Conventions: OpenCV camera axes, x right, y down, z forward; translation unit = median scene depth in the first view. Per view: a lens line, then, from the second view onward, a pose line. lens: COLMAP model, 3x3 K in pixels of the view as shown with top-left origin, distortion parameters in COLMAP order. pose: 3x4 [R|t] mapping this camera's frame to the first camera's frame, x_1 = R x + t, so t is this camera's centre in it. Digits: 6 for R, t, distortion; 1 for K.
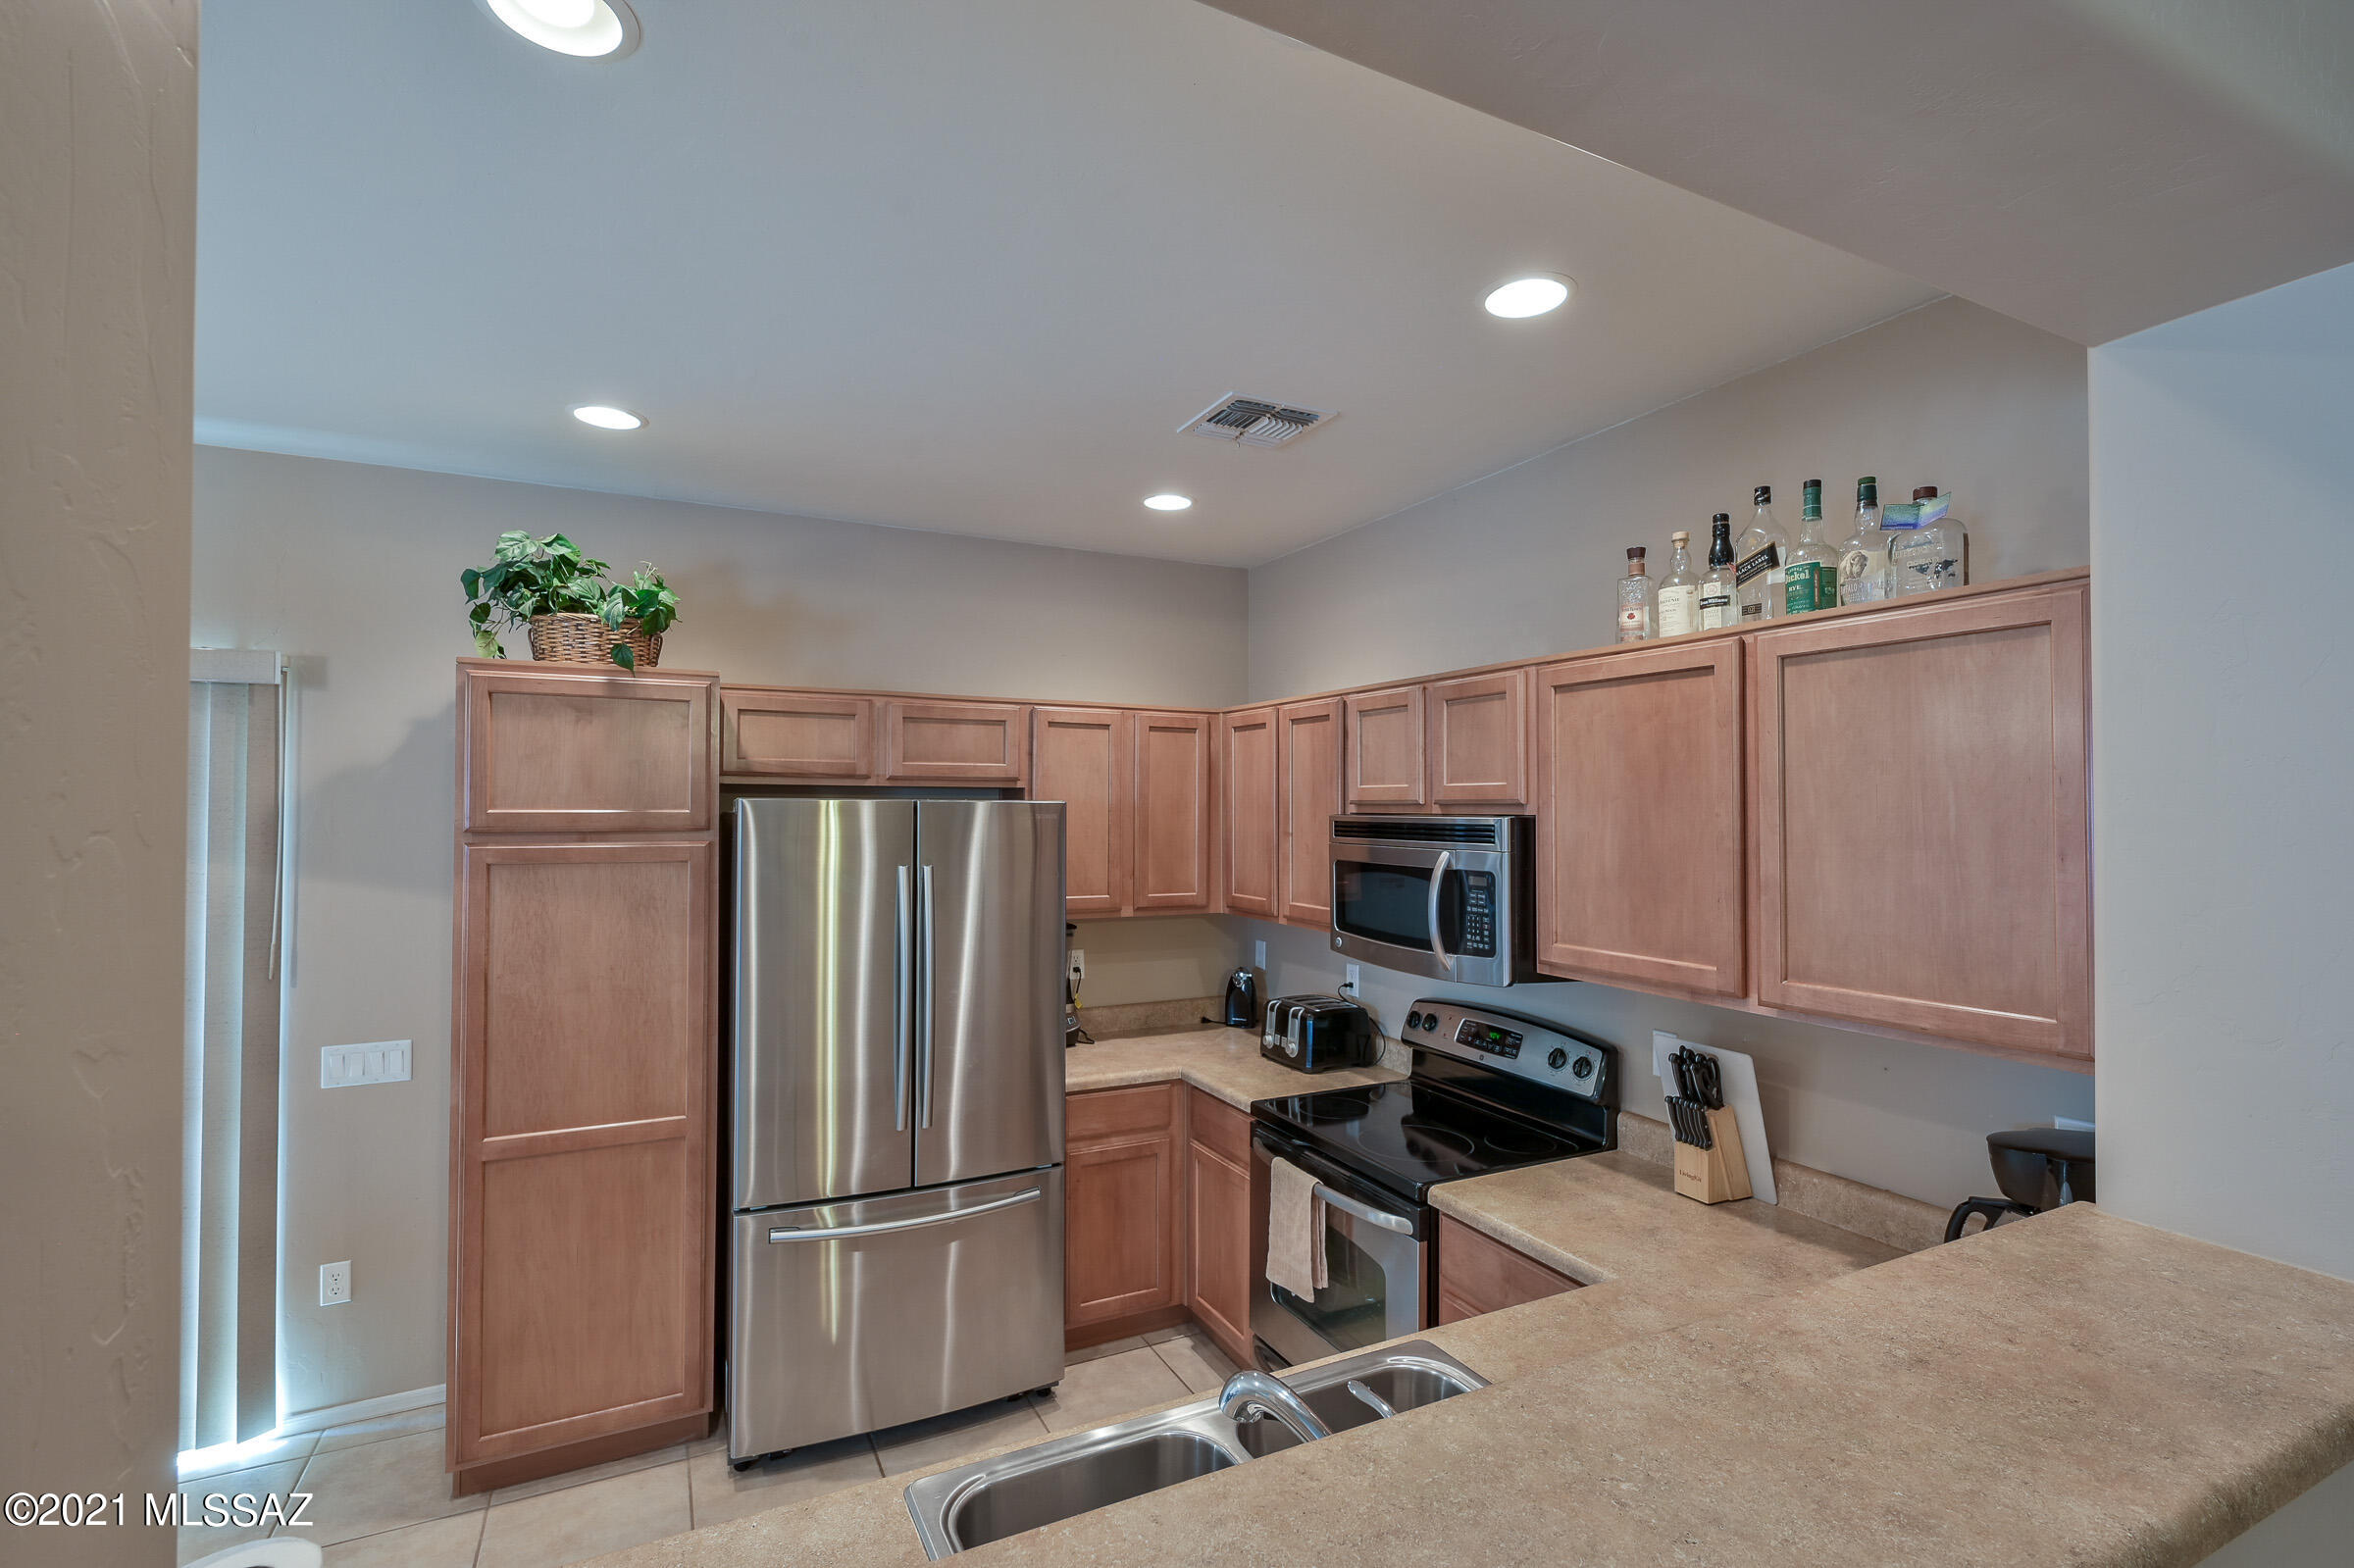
lens RADIAL K [[1064.8, 0, 1176.0], [0, 1064.8, 793.1], [0, 0, 1]] dist [0.001052, 0.000000]
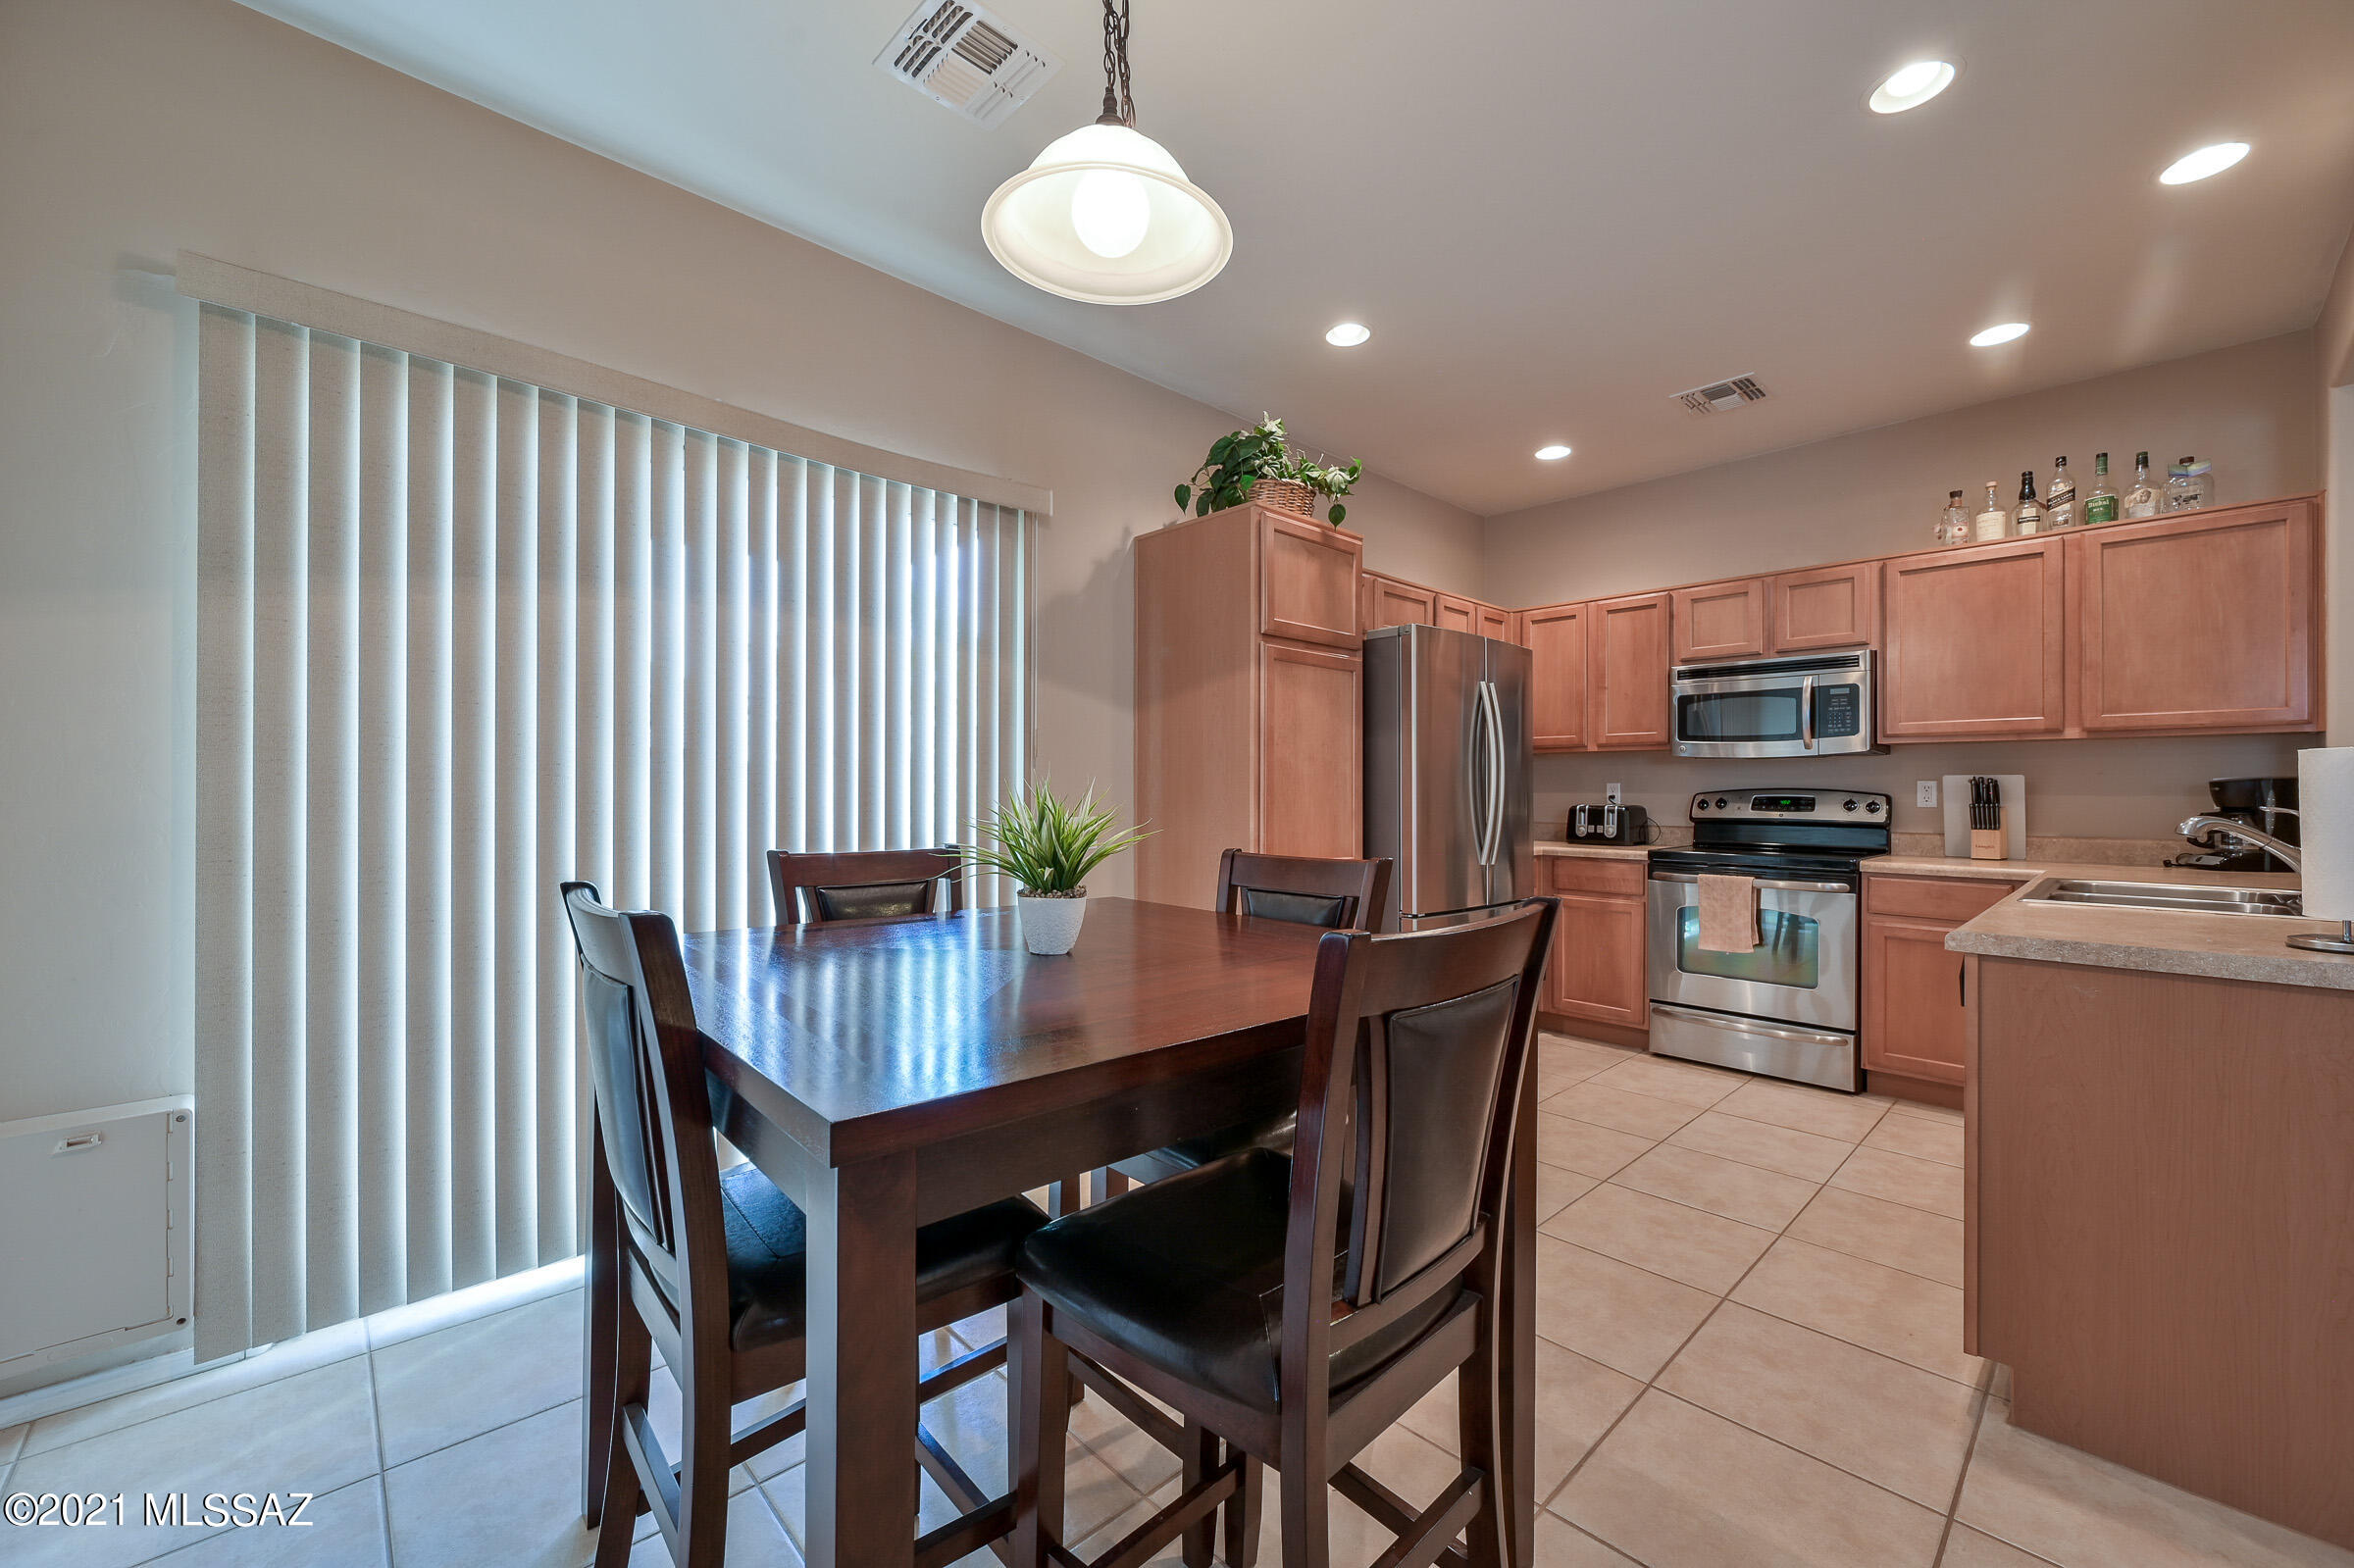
lens RADIAL K [[919.2, 0, 1179.1], [0, 919.2, 791.7], [0, 0, 1]] dist [-0.001092, -0.000065]
pose [[0.958428, -0.001535, 0.285331, -1.075457], [-0.003159, 0.999867, 0.015988, 0.213202], [-0.285318, -0.016224, 0.958296, -0.073926]]
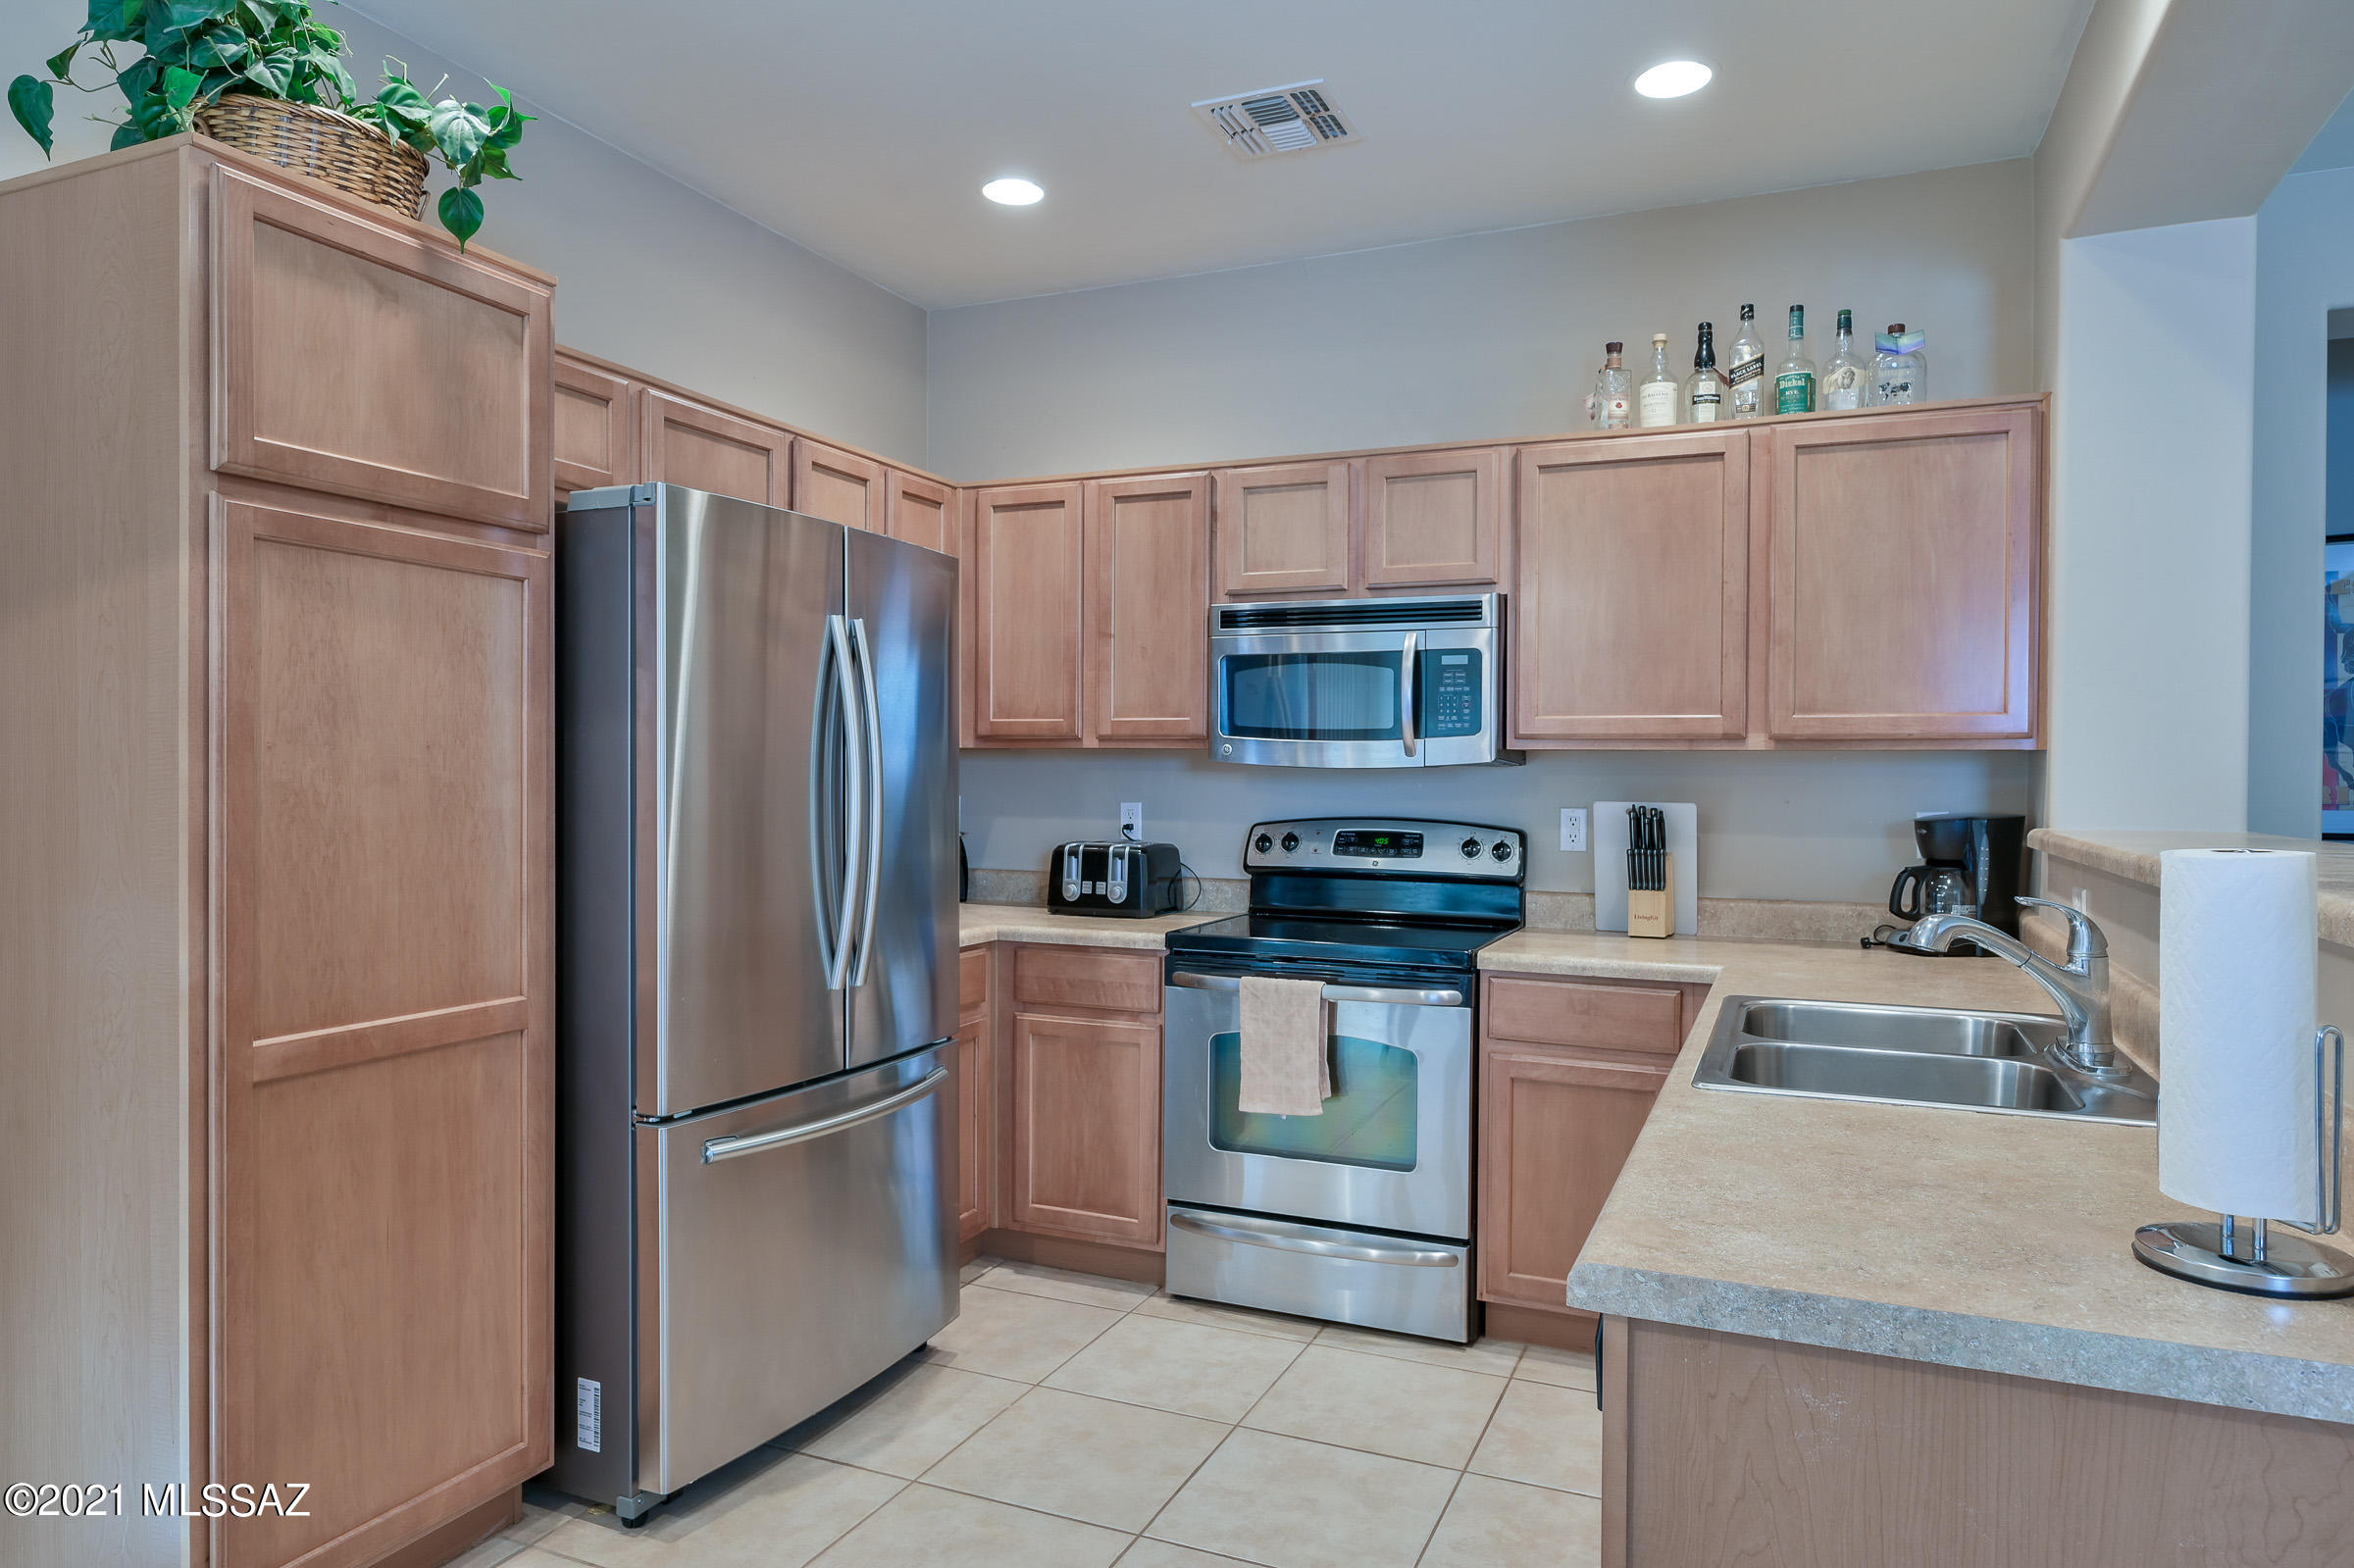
lens RADIAL K [[1444.8, 0, 1175.3], [0, 1444.8, 790.6], [0, 0, 1]] dist [0.000176, -0.000908]
pose [[0.769080, -0.005380, 0.639129, -0.745800], [-0.014467, 0.999562, 0.025822, 0.167646], [-0.638988, -0.029106, 0.768666, 0.133474]]
